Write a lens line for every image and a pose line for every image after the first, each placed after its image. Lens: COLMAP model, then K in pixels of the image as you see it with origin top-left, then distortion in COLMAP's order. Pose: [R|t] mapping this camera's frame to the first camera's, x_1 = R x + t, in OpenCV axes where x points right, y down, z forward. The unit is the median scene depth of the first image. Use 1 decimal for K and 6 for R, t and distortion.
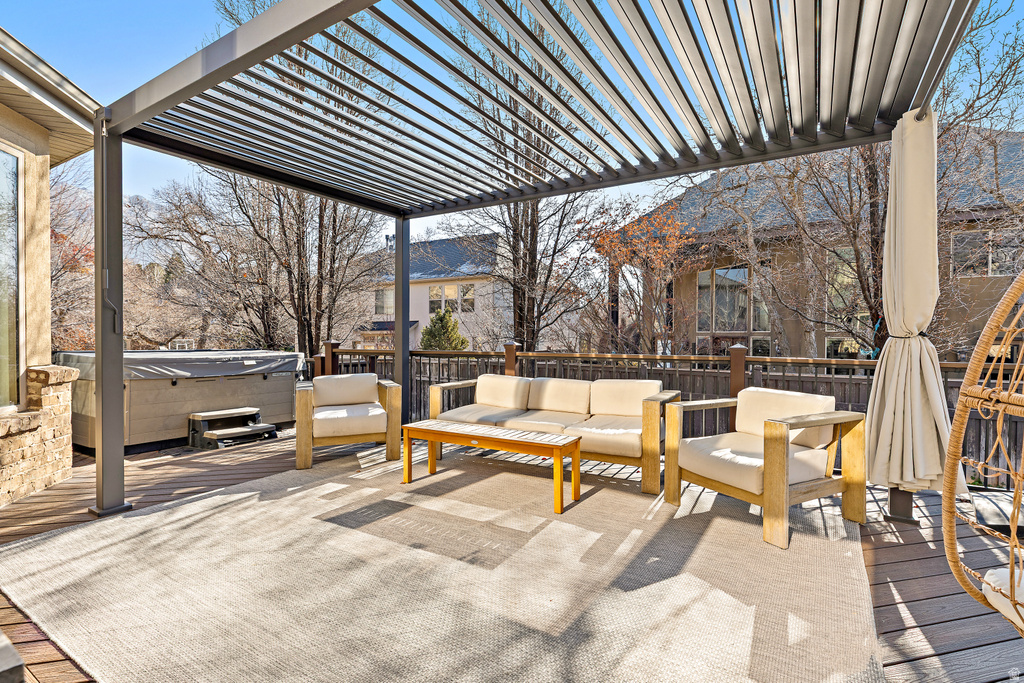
lens RADIAL K [[487.8, 0, 518.9], [0, 487.8, 339.3], [0, 0, 1]] dist [-0.002467, 0.000651]
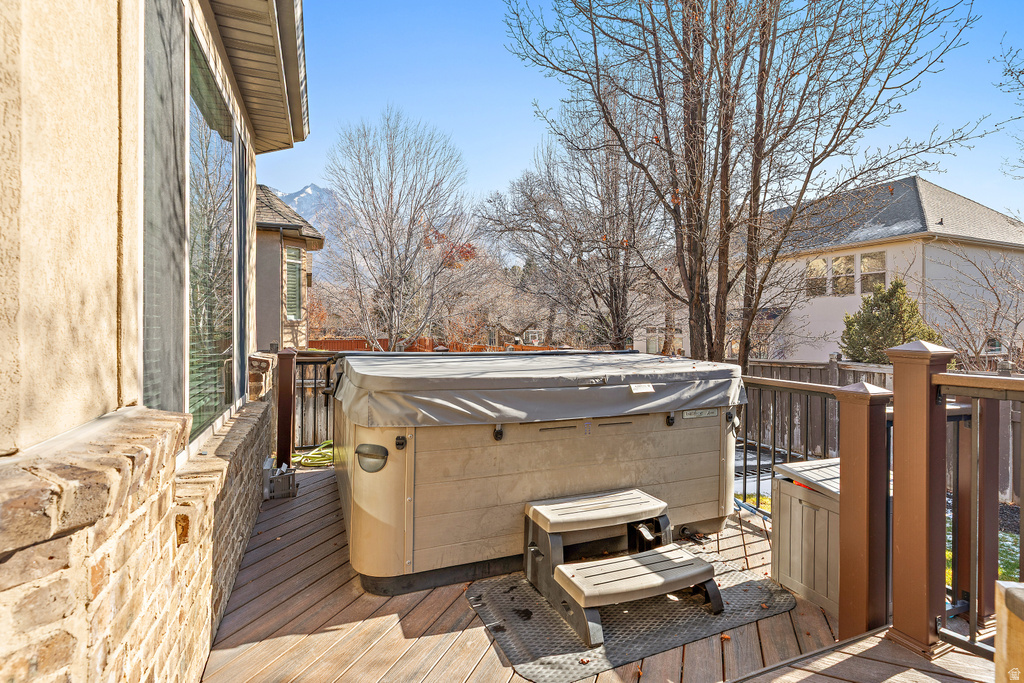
lens RADIAL K [[487.8, 0, 515.4], [0, 487.8, 332.9], [0, 0, 1]] dist [-0.002467, 0.000651]
pose [[0.798194, 0.007499, -0.602354, -0.345774], [-0.004106, 0.999967, 0.007009, -0.004641], [0.602387, -0.003121, 0.798198, 0.529038]]
